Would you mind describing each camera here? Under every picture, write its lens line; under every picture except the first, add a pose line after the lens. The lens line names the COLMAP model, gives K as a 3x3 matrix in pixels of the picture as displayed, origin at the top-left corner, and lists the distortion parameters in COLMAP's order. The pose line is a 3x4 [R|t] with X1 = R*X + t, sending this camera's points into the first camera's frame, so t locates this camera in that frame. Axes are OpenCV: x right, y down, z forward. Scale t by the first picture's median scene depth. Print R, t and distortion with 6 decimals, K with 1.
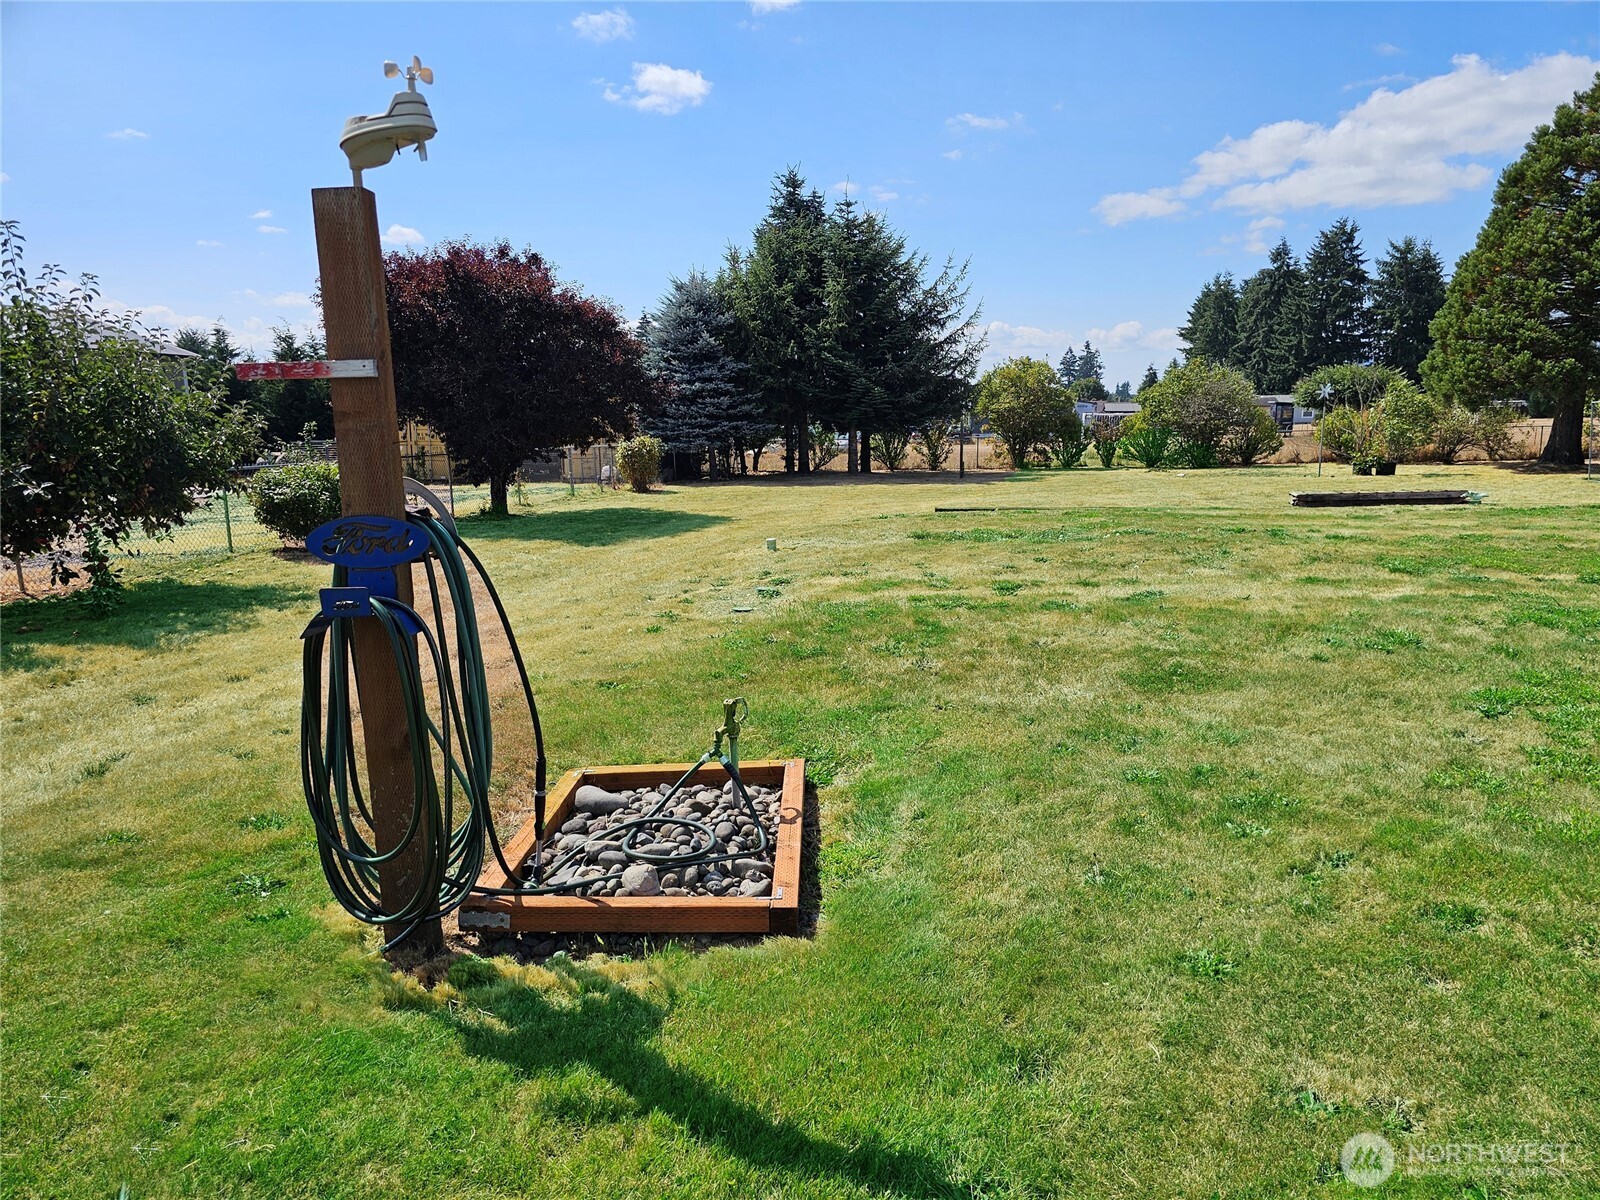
lens RADIAL K [[1081.6, 0, 808.8], [0, 1081.6, 606.5], [0, 0, 1]] dist [0.055585, -0.054983]
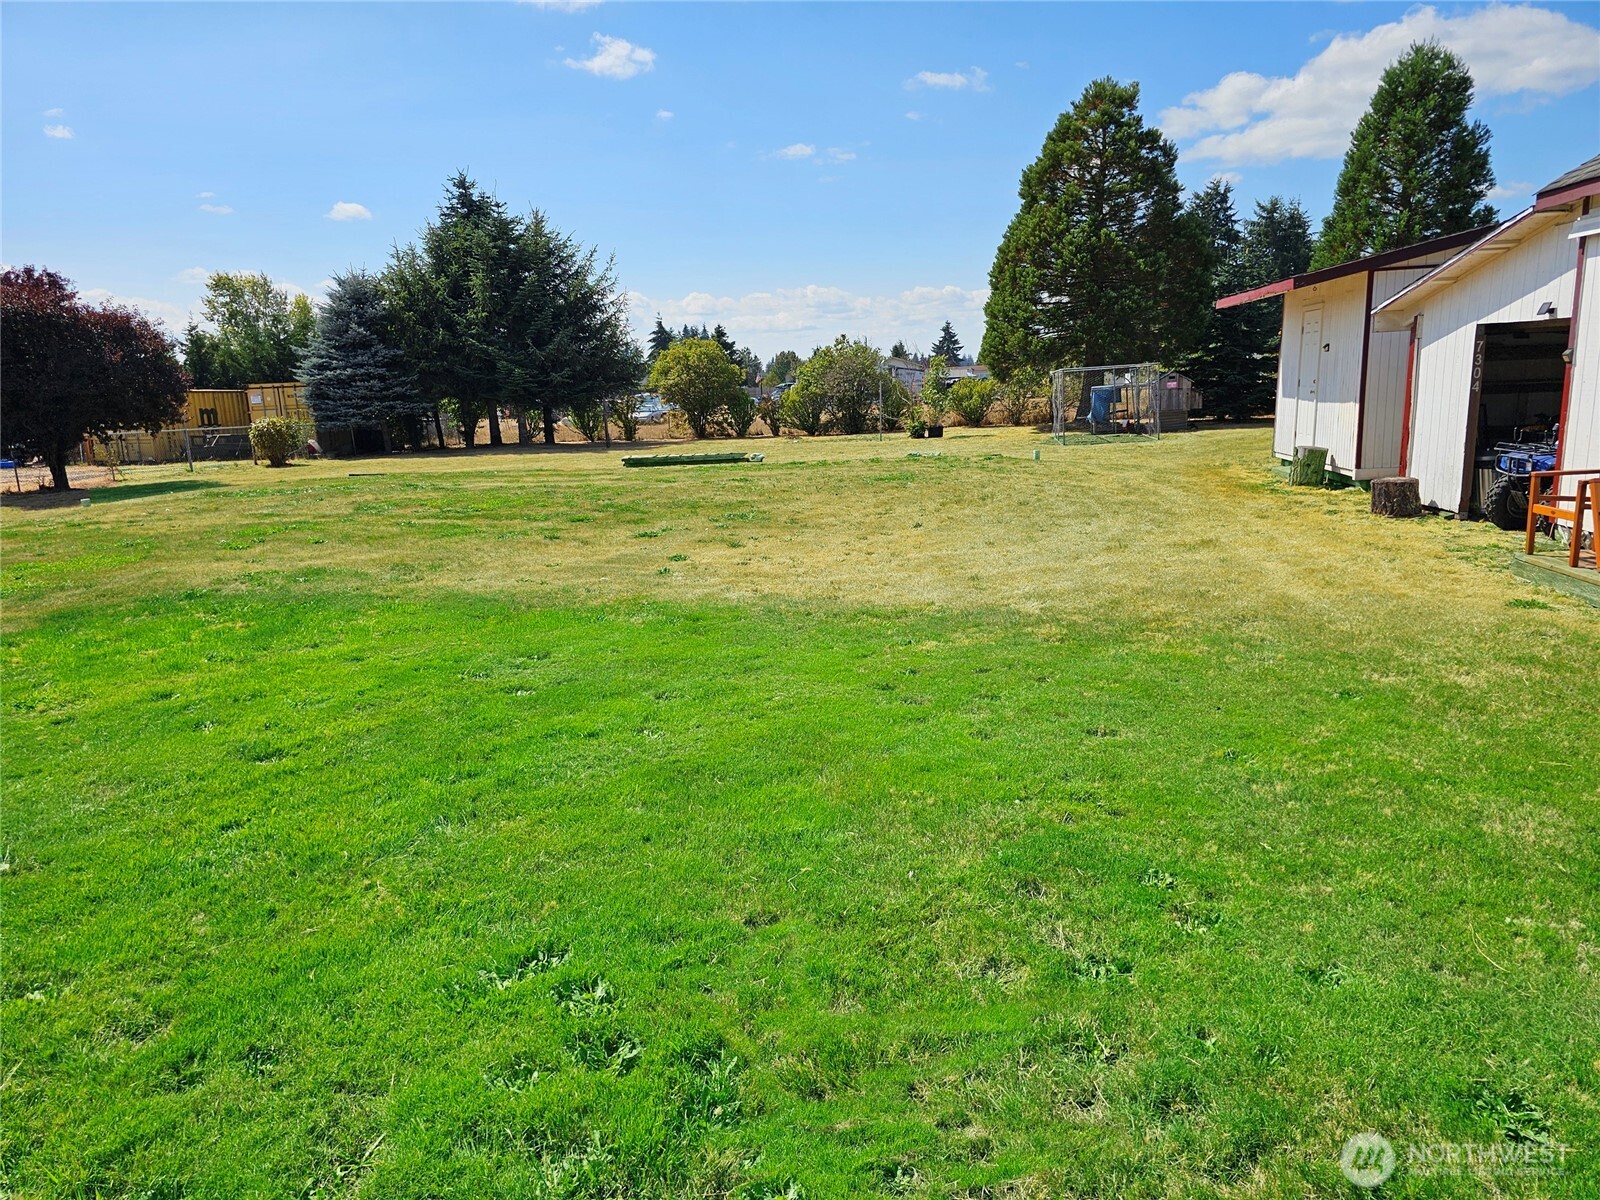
lens RADIAL K [[1081.6, 0, 781.3], [0, 1081.6, 604.9], [0, 0, 1]] dist [0.055585, -0.054983]
pose [[0.999692, -0.024758, 0.001701, 0.318445], [0.024701, 0.999313, 0.027629, 0.019415], [-0.002384, -0.027579, 0.999617, -0.140533]]
